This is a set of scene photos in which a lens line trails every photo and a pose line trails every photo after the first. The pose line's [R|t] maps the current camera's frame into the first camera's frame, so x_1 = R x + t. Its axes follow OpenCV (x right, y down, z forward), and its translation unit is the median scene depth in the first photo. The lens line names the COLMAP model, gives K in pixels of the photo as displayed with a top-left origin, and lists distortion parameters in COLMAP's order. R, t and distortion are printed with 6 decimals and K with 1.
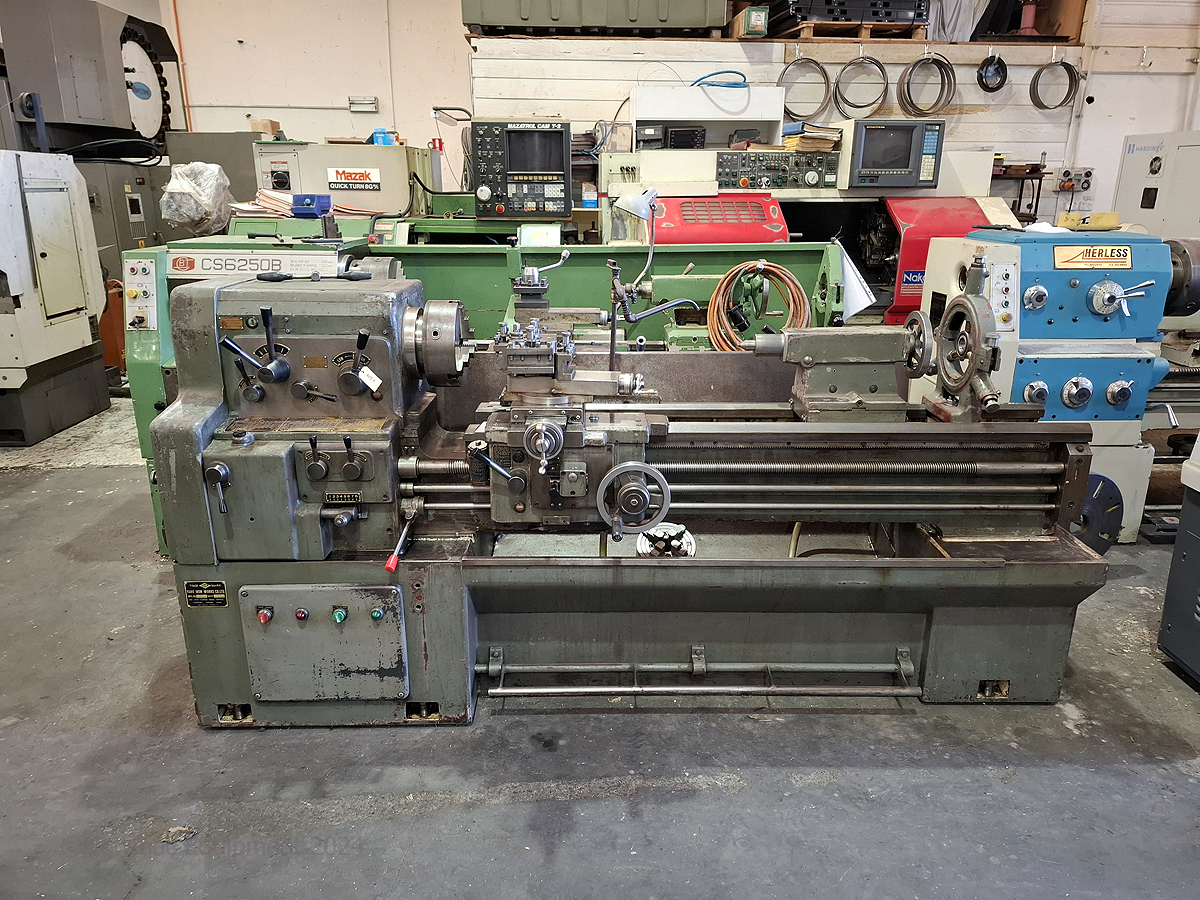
lens RADIAL K [[843.1, 0, 614.1], [0, 843.1, 444.1], [0, 0, 1]] dist [0.064521, -0.076278]
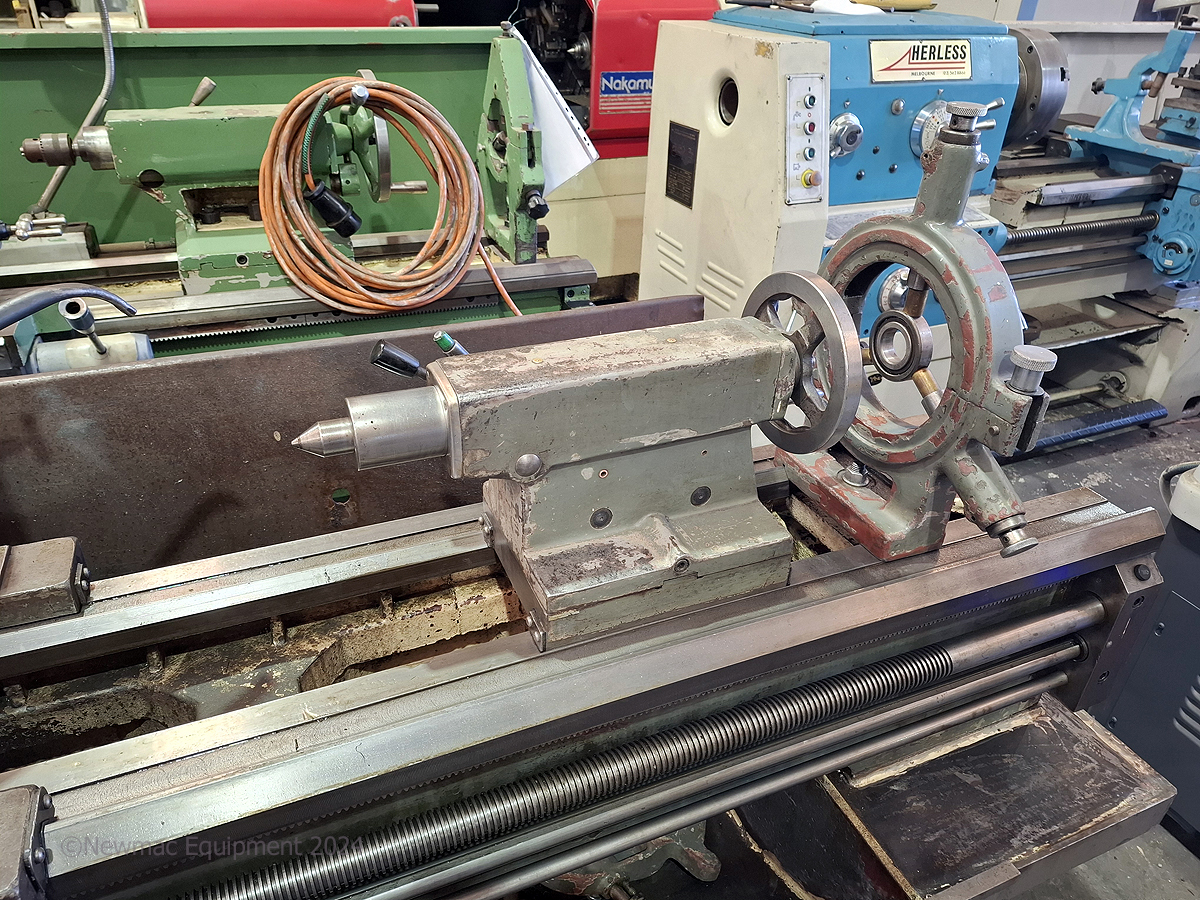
lens RADIAL K [[843.1, 0, 603.0], [0, 843.1, 443.6], [0, 0, 1]] dist [0.064521, -0.076278]
pose [[0.924679, -0.165555, 0.342870, 0.103199], [0.078676, 0.964165, 0.253368, -0.131251], [-0.372530, -0.207309, 0.904569, 0.493160]]
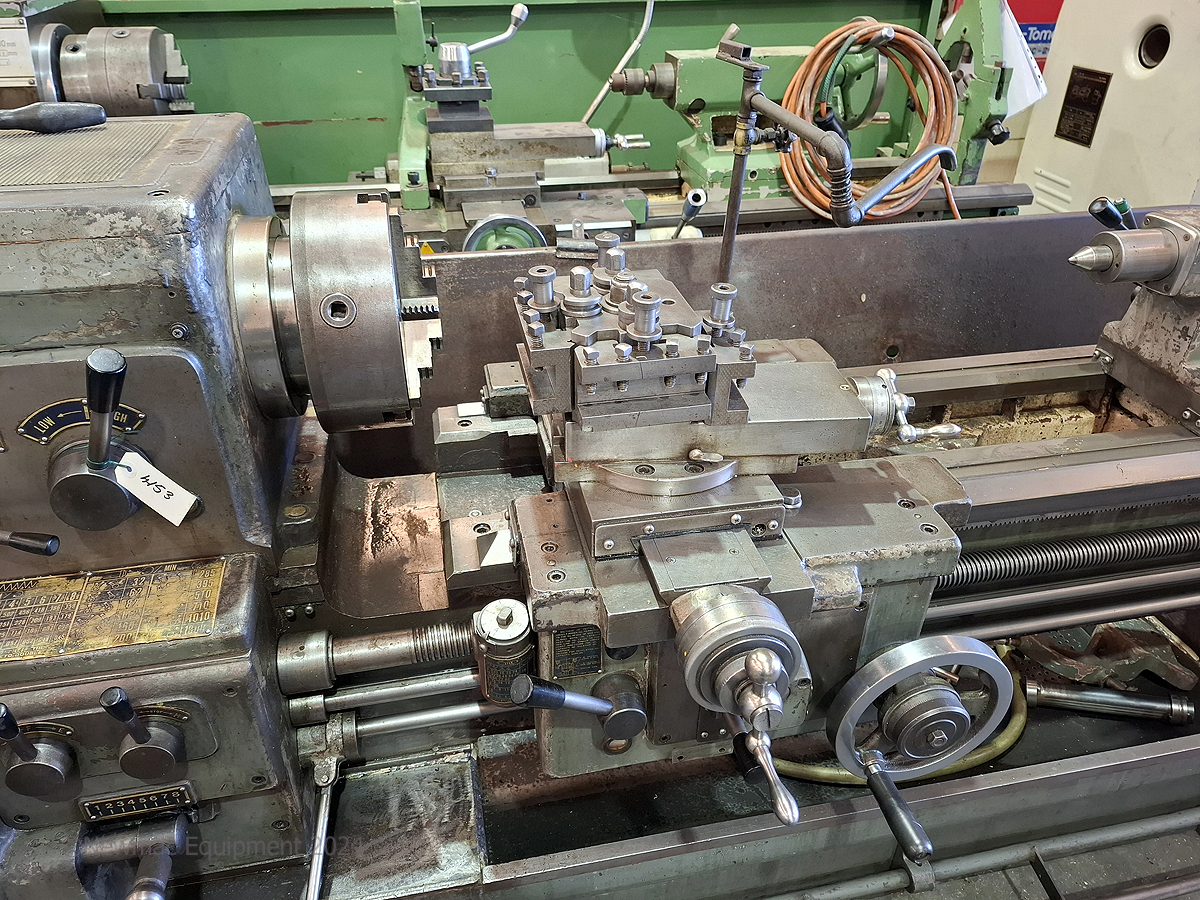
lens RADIAL K [[843.1, 0, 599.6], [0, 843.1, 436.3], [0, 0, 1]] dist [0.064521, -0.076278]
pose [[0.982282, -0.095301, 0.161365, -0.113499], [0.049595, 0.962539, 0.266569, -0.113293], [-0.180725, -0.253844, 0.950212, 0.437481]]
